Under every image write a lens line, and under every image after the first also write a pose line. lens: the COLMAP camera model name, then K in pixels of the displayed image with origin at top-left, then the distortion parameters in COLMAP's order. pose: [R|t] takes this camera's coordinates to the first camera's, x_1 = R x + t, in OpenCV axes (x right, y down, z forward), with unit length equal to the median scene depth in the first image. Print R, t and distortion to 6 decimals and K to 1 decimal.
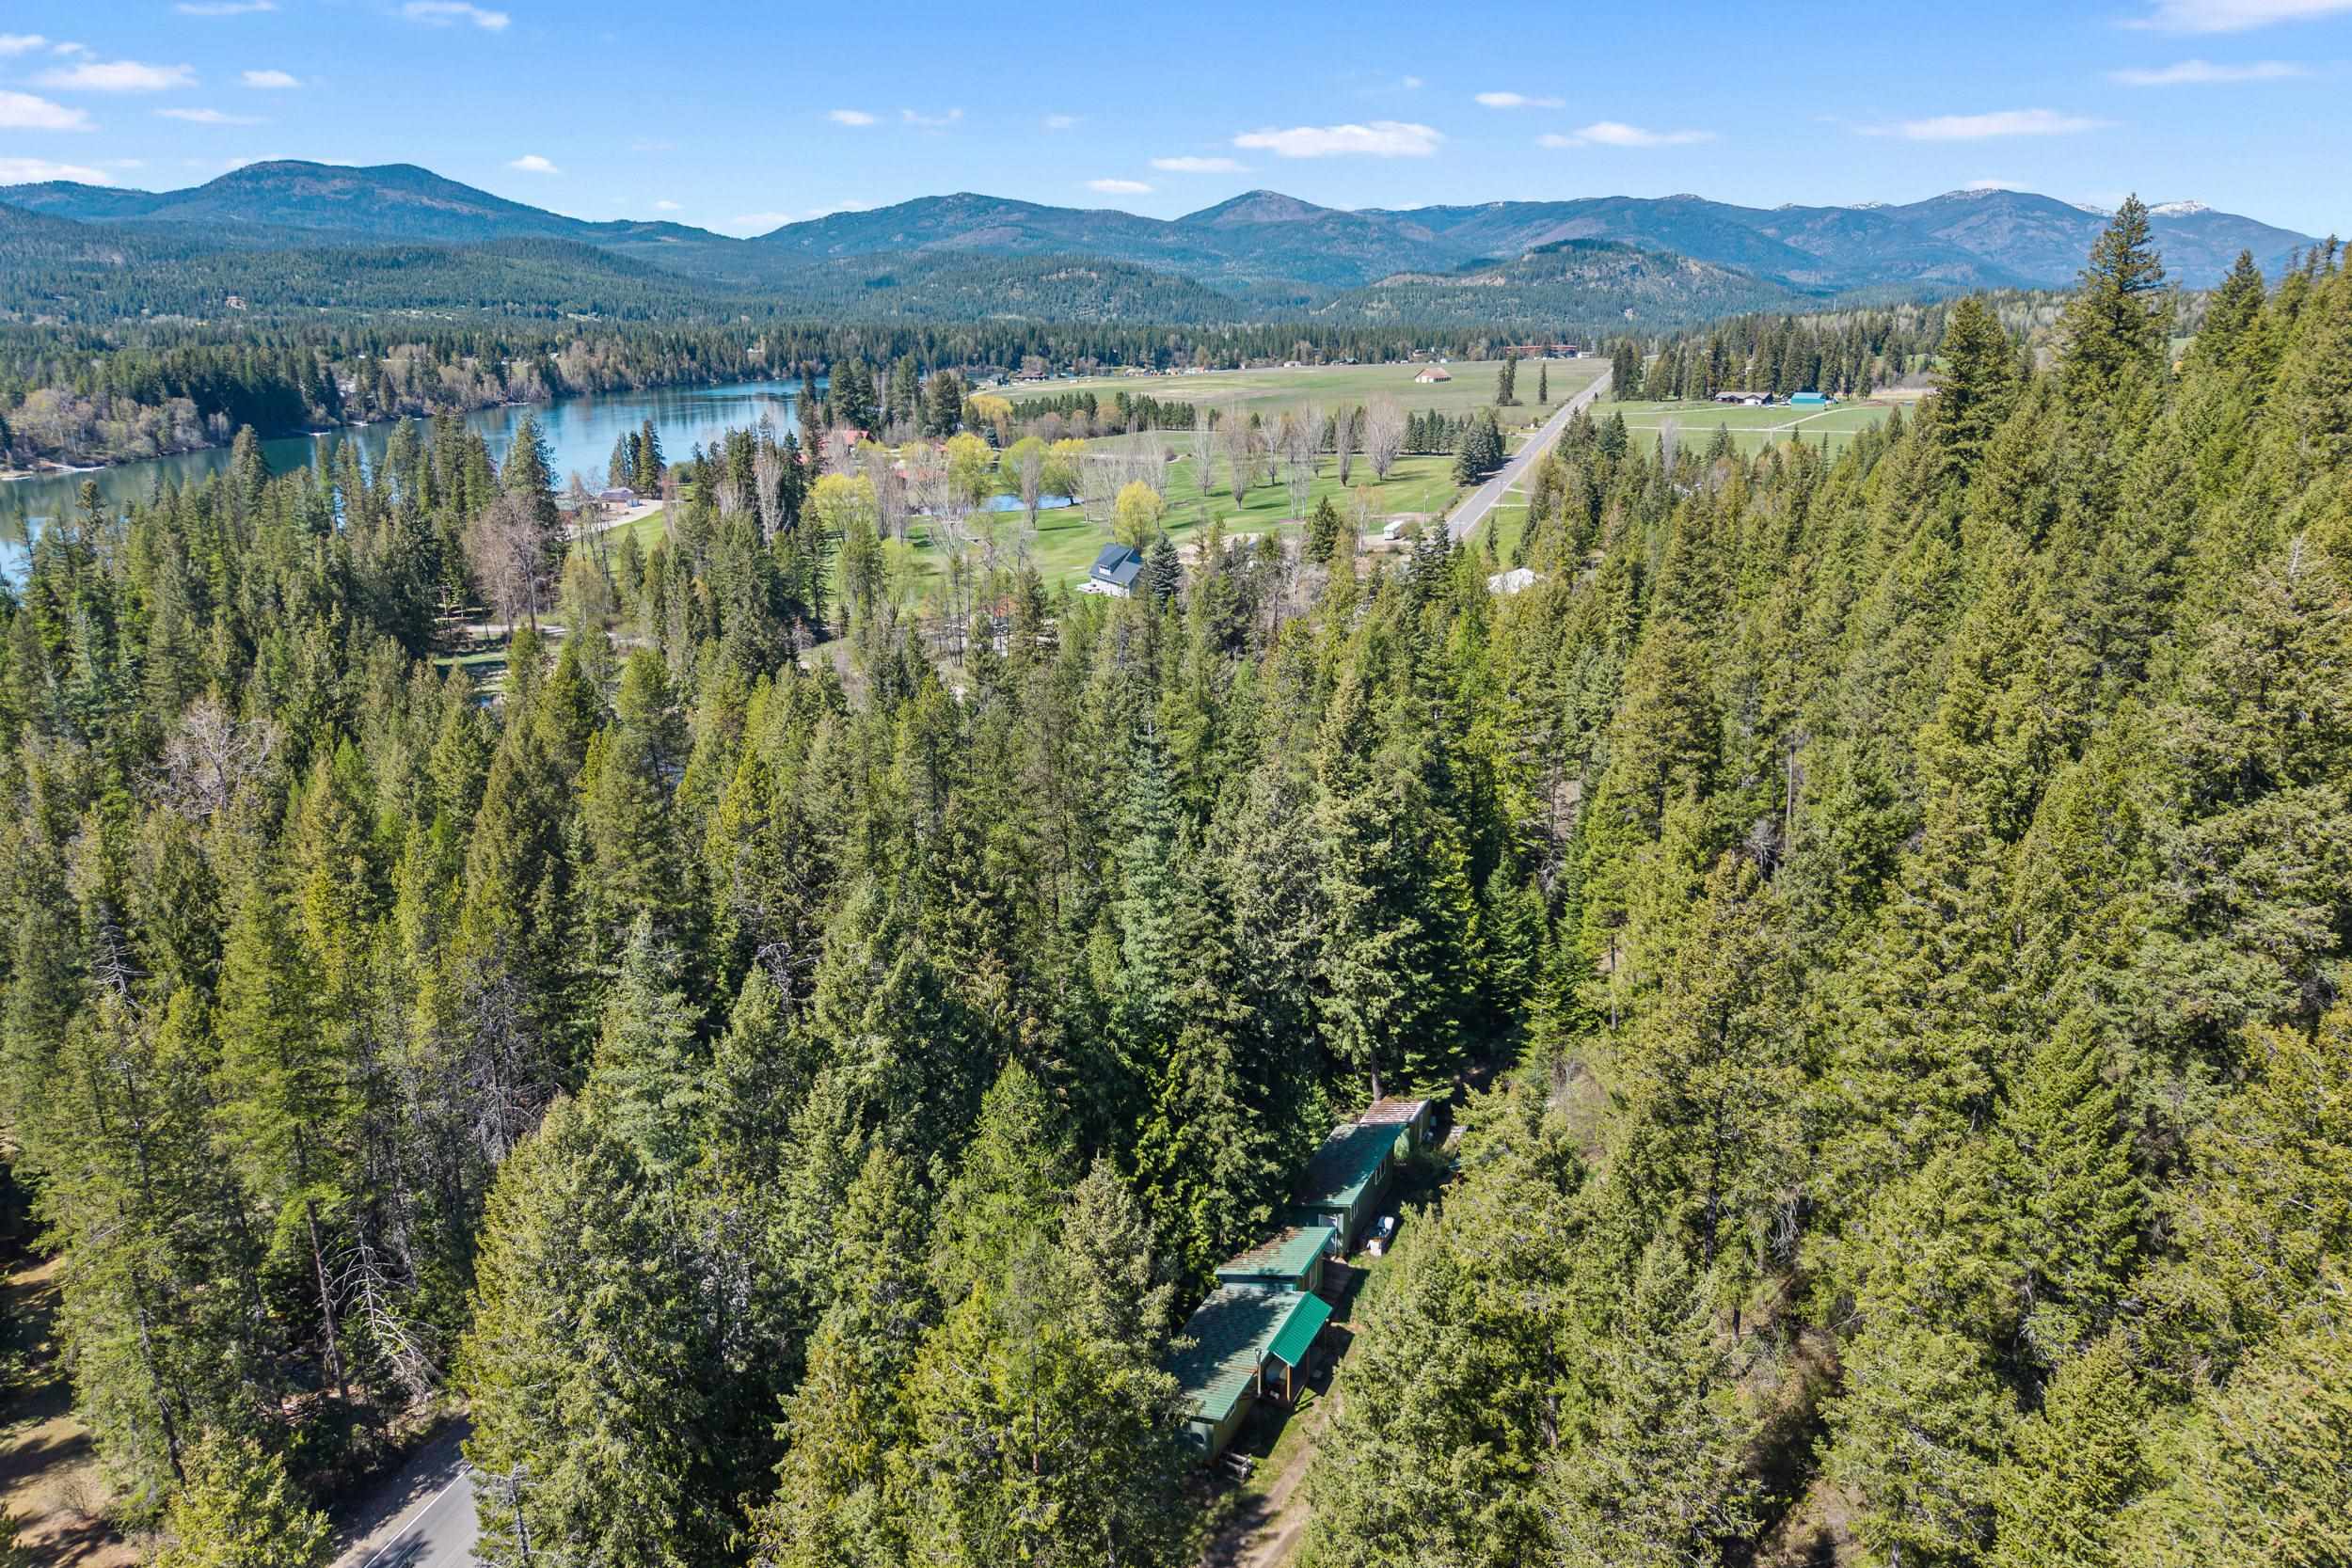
lens RADIAL K [[1557.0, 0, 1180.6], [0, 1557.0, 789.1], [0, 0, 1]] dist [0.007527, -0.014514]
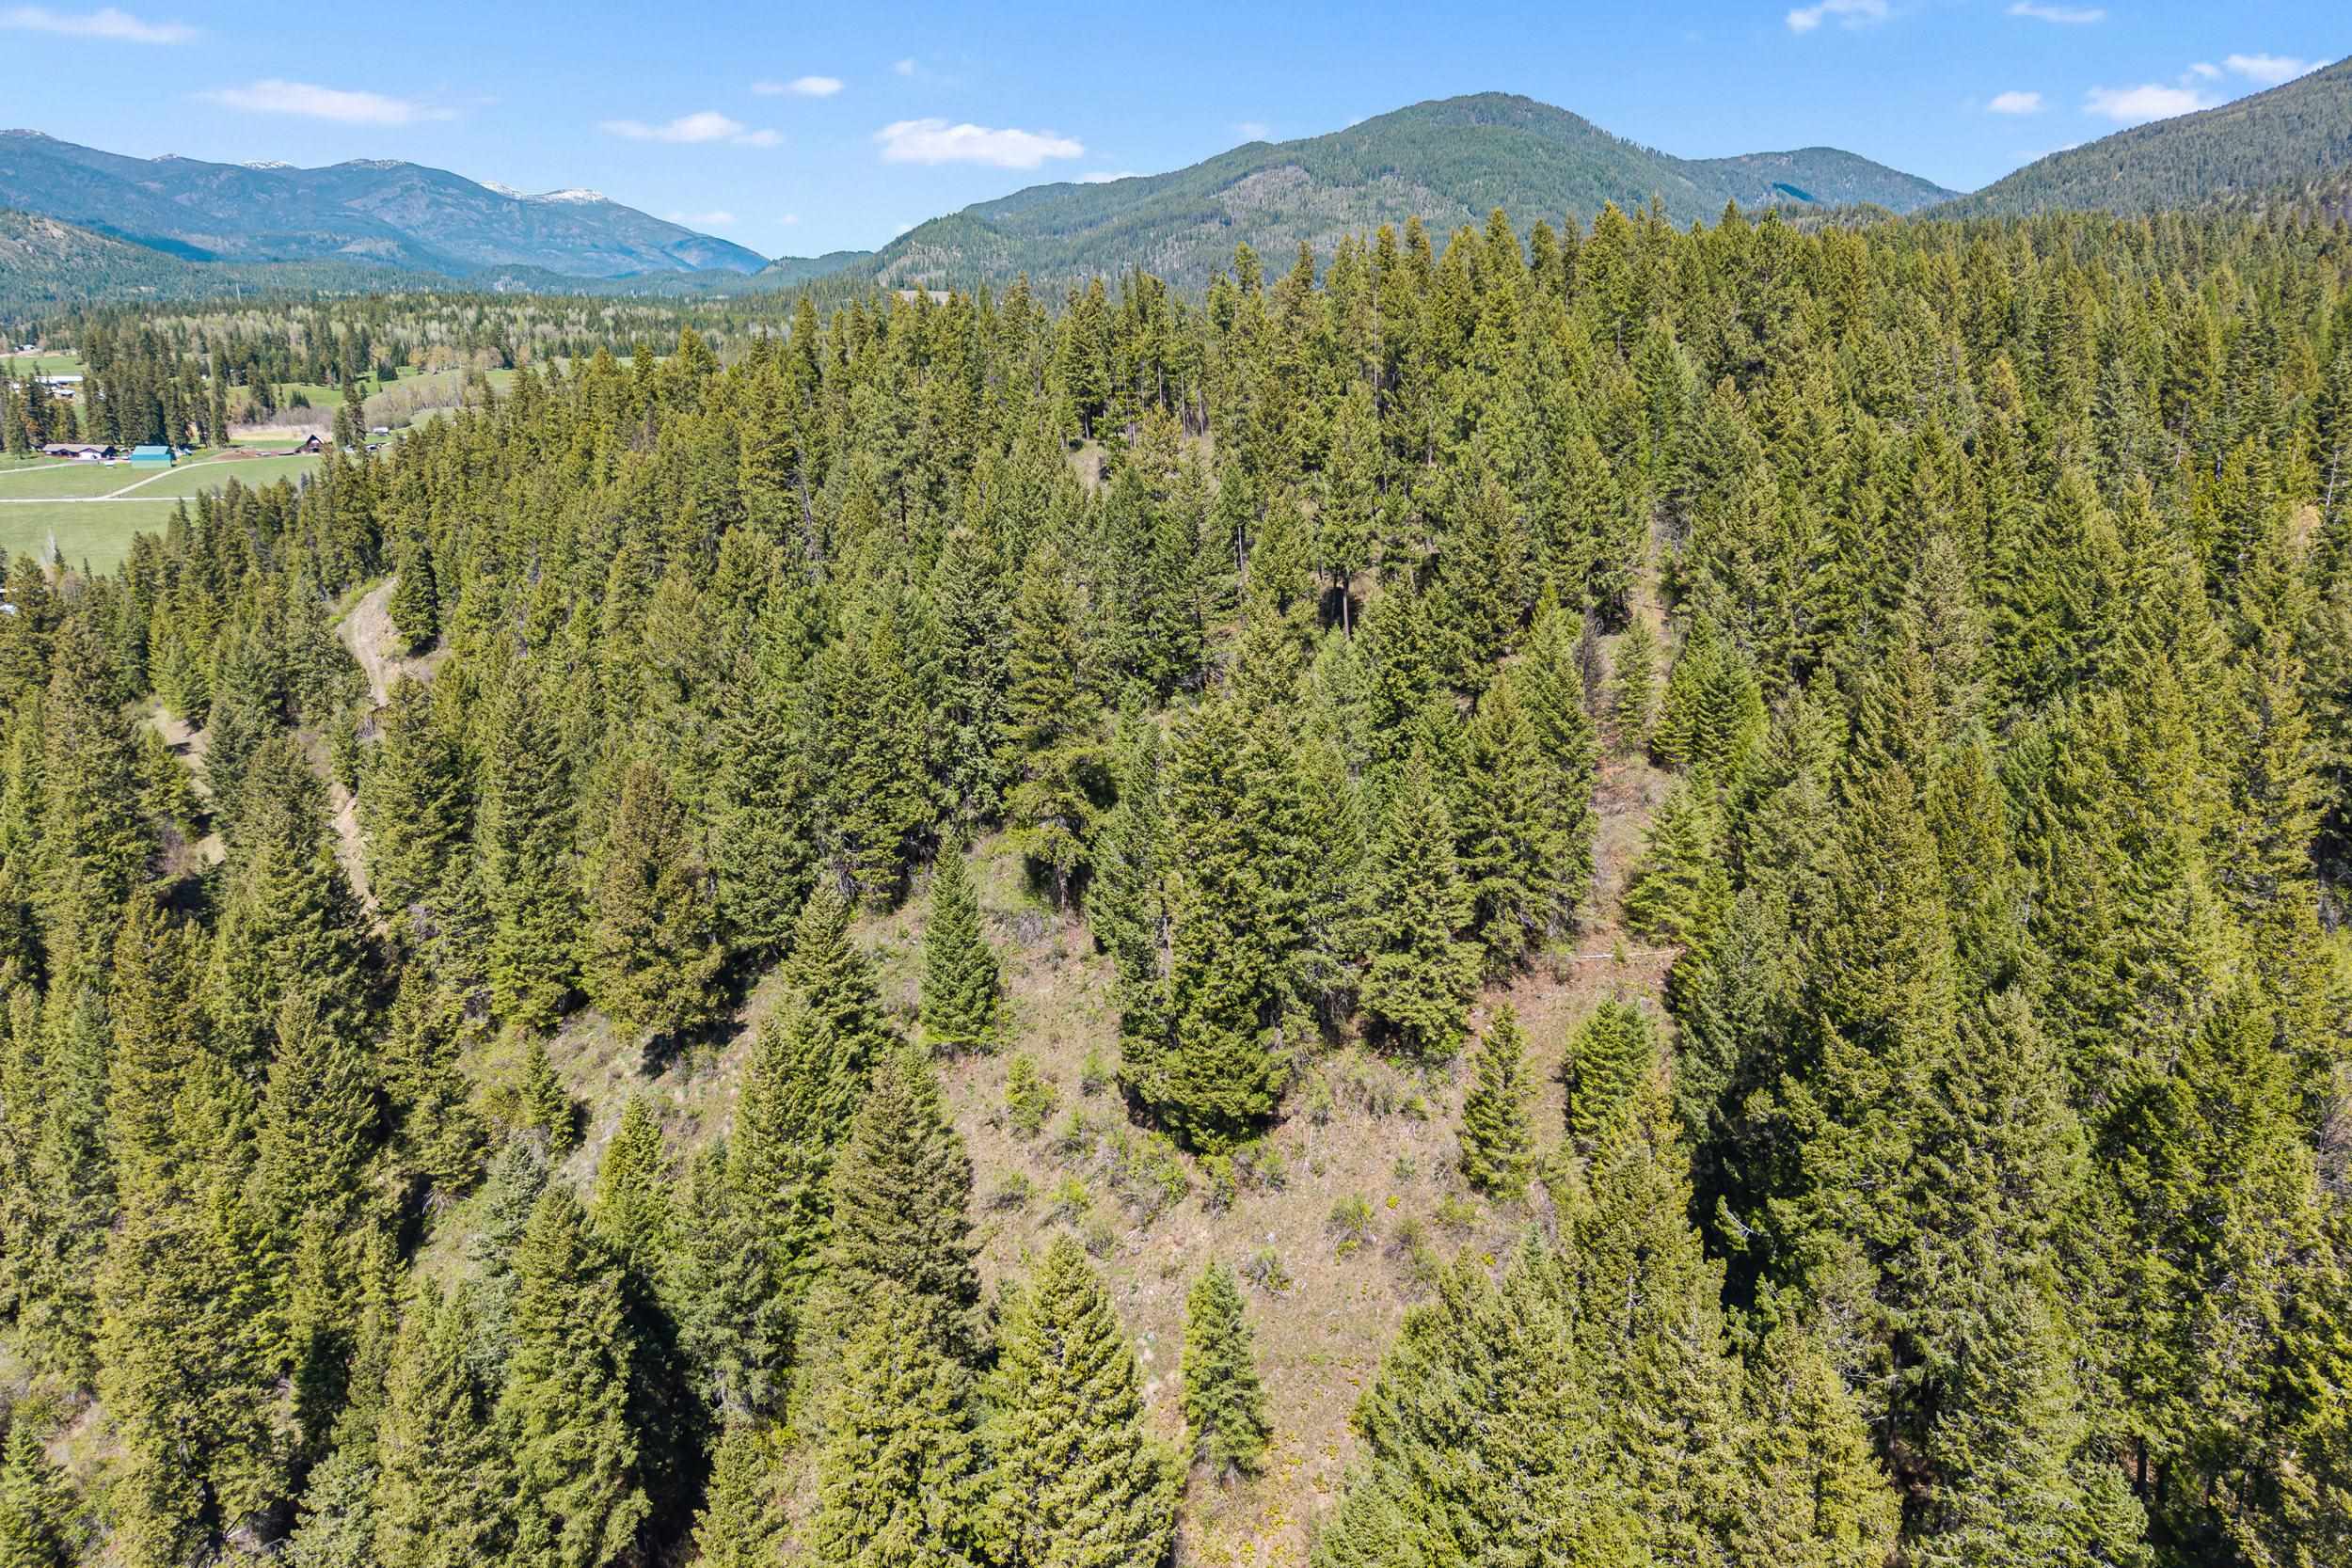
lens RADIAL K [[1580.7, 0, 1176.0], [0, 1580.7, 784.0], [0, 0, 1]] dist [0.034890, 0.000649]
pose [[0.638831, -0.209817, 0.740183, 0.029953], [0.203846, 0.973869, 0.100126, -0.022158], [-0.741850, 0.086920, 0.664908, -0.114082]]
